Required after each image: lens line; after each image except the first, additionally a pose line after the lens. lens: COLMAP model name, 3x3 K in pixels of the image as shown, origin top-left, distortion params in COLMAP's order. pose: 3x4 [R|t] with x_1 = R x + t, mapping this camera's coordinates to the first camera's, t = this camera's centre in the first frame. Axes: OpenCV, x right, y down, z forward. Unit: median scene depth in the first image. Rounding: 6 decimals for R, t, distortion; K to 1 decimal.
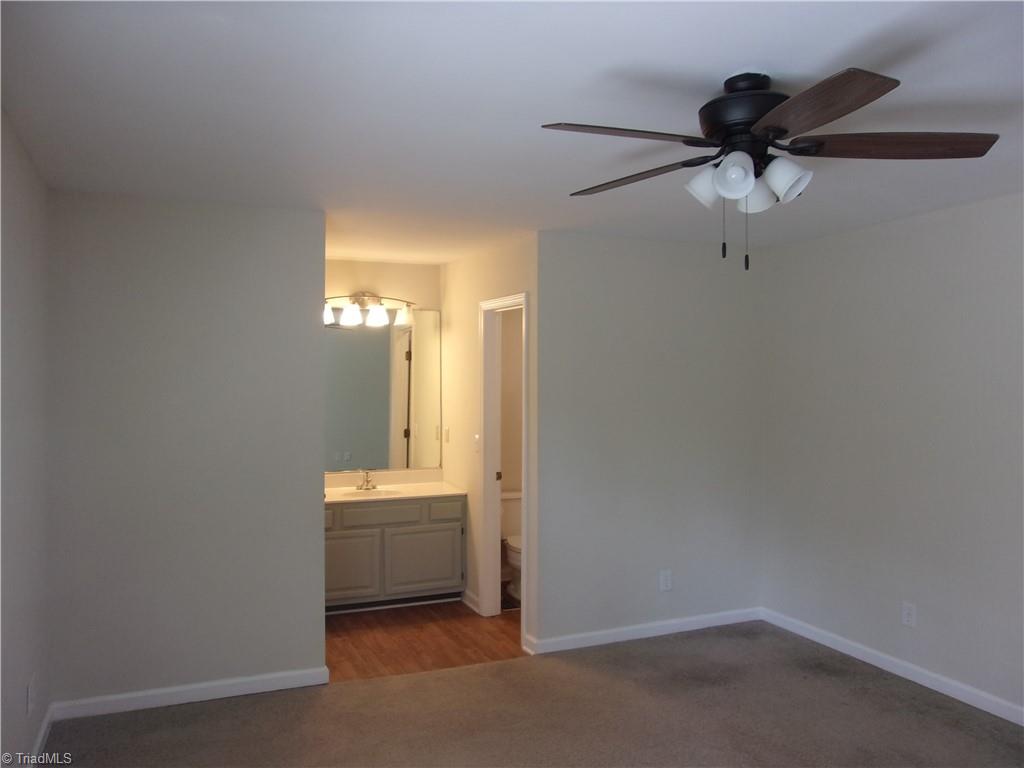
lens RADIAL K [[806.5, 0, 503.6], [0, 806.5, 385.6], [0, 0, 1]] dist [-0.004673, 0.026546]
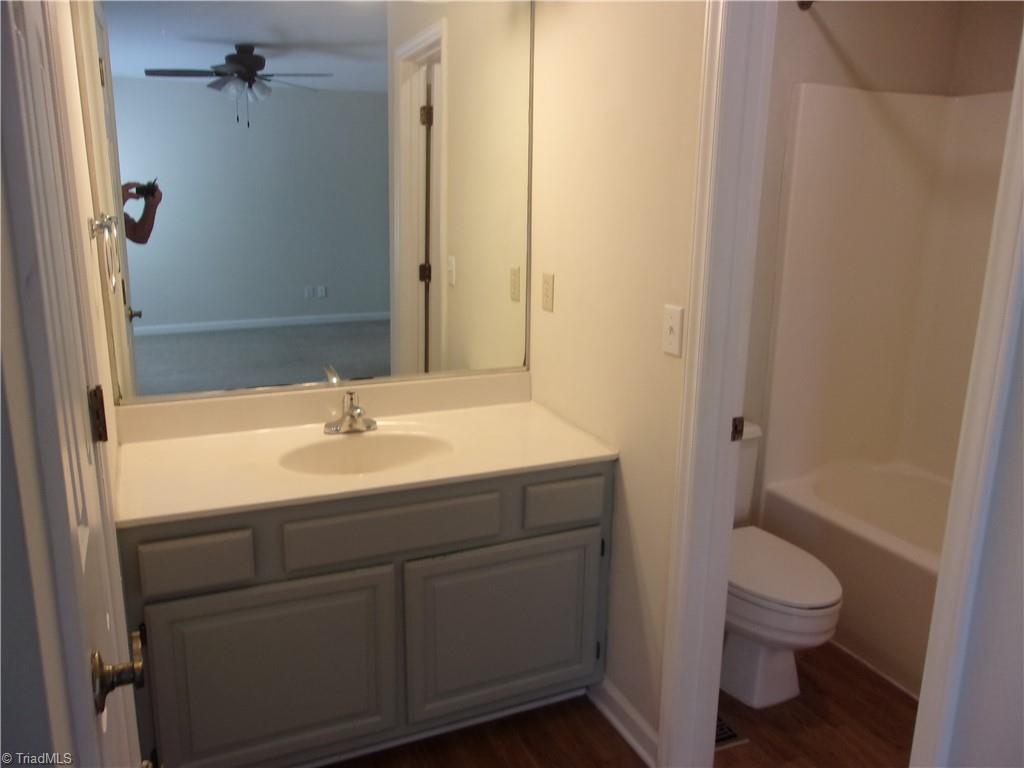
lens RADIAL K [[806.5, 0, 515.0], [0, 806.5, 386.6], [0, 0, 1]] dist [-0.004673, 0.026546]
pose [[0.999399, 0.003618, 0.034487, -0.109557], [-0.011298, 0.974244, 0.225215, 0.017836], [-0.032784, -0.225469, 0.973699, 0.653834]]
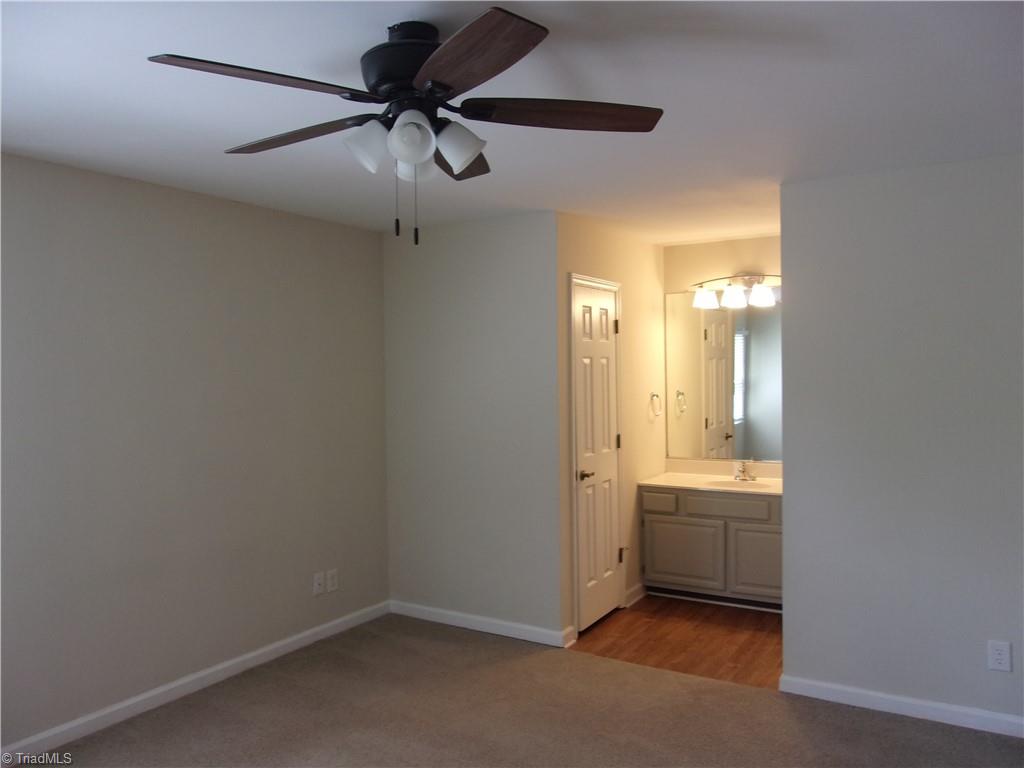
lens RADIAL K [[806.5, 0, 504.3], [0, 806.5, 384.7], [0, 0, 1]] dist [-0.004673, 0.026546]
pose [[0.594341, 0.016810, -0.804038, 0.448195], [0.003899, 0.999710, 0.023782, -0.007512], [0.804204, -0.017270, 0.594103, 0.223486]]
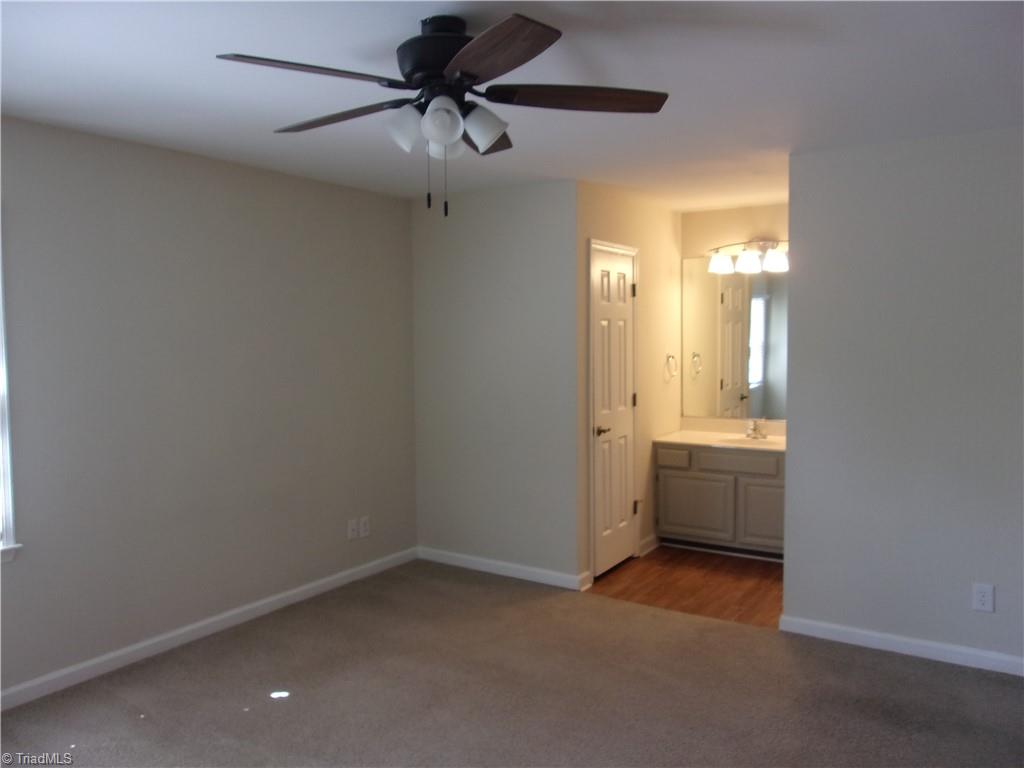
lens RADIAL K [[806.5, 0, 506.6], [0, 806.5, 384.5], [0, 0, 1]] dist [-0.004673, 0.026546]
pose [[0.572356, 0.055572, -0.818120, 0.489944], [-0.000020, 0.997702, 0.067756, -0.004506], [0.820005, -0.038764, 0.571042, 0.195887]]
